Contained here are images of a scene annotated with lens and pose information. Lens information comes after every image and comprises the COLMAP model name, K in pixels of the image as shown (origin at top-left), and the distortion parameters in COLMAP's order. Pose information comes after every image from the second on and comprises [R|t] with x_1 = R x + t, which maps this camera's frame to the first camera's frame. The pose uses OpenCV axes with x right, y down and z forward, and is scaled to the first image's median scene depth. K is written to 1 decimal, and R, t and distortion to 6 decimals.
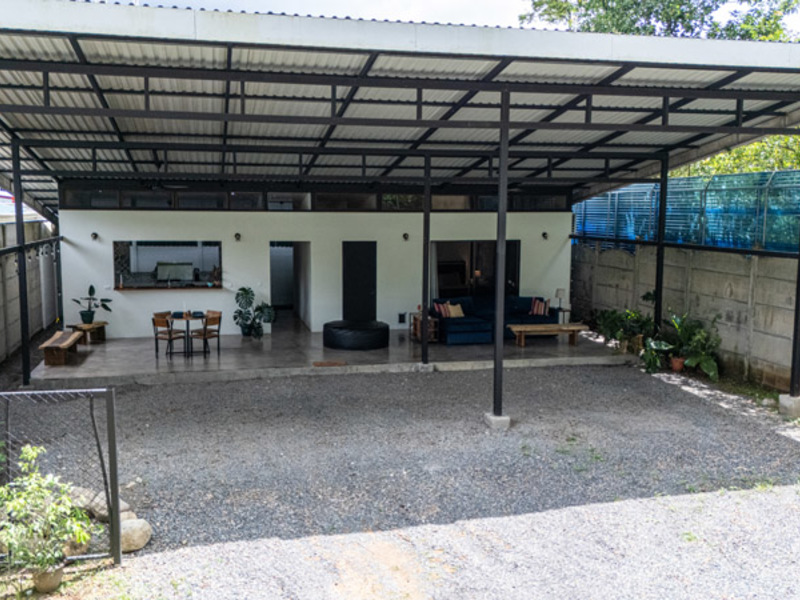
lens RADIAL K [[779.4, 0, 400.0], [0, 779.4, 300.0], [0, 0, 1]] dist [0.138584, -0.255111]
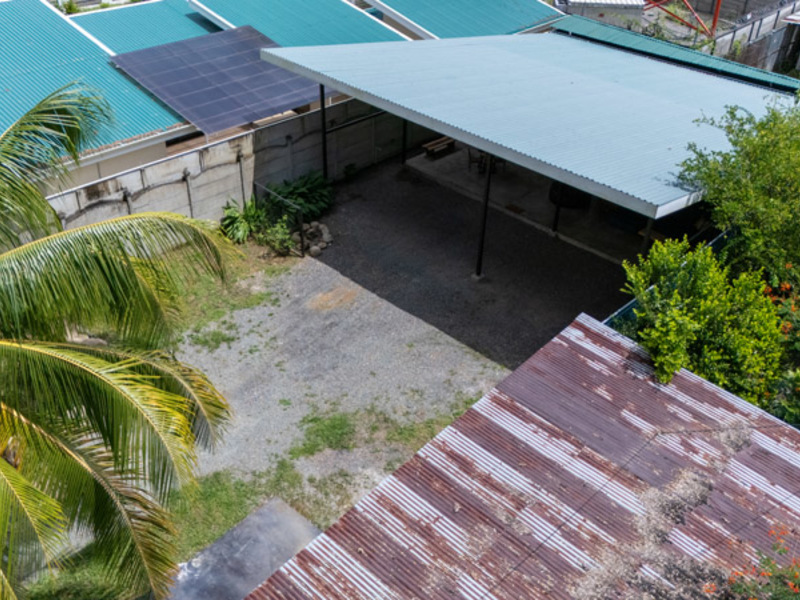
lens RADIAL K [[779.4, 0, 400.0], [0, 779.4, 300.0], [0, 0, 1]] dist [0.138584, -0.255111]
pose [[0.527528, 0.488985, -0.694700, 0.969682], [-0.122705, 0.853021, 0.507246, -0.534252], [0.840629, -0.182344, 0.509994, -0.153919]]
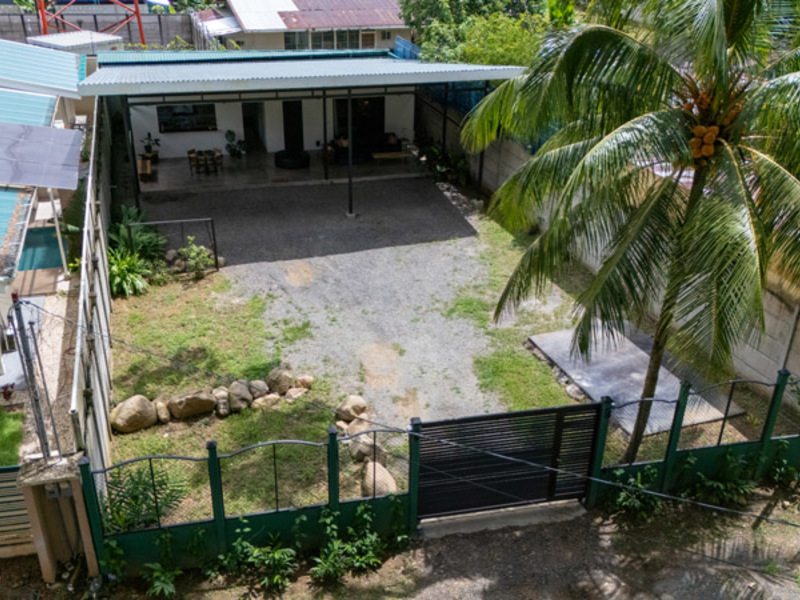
lens RADIAL K [[779.4, 0, 400.0], [0, 779.4, 300.0], [0, 0, 1]] dist [0.138584, -0.255111]
pose [[0.997942, -0.016319, 0.062009, 0.080101], [-0.006140, 0.938307, 0.345748, -0.290933], [-0.063825, -0.345417, 0.936276, -0.912455]]
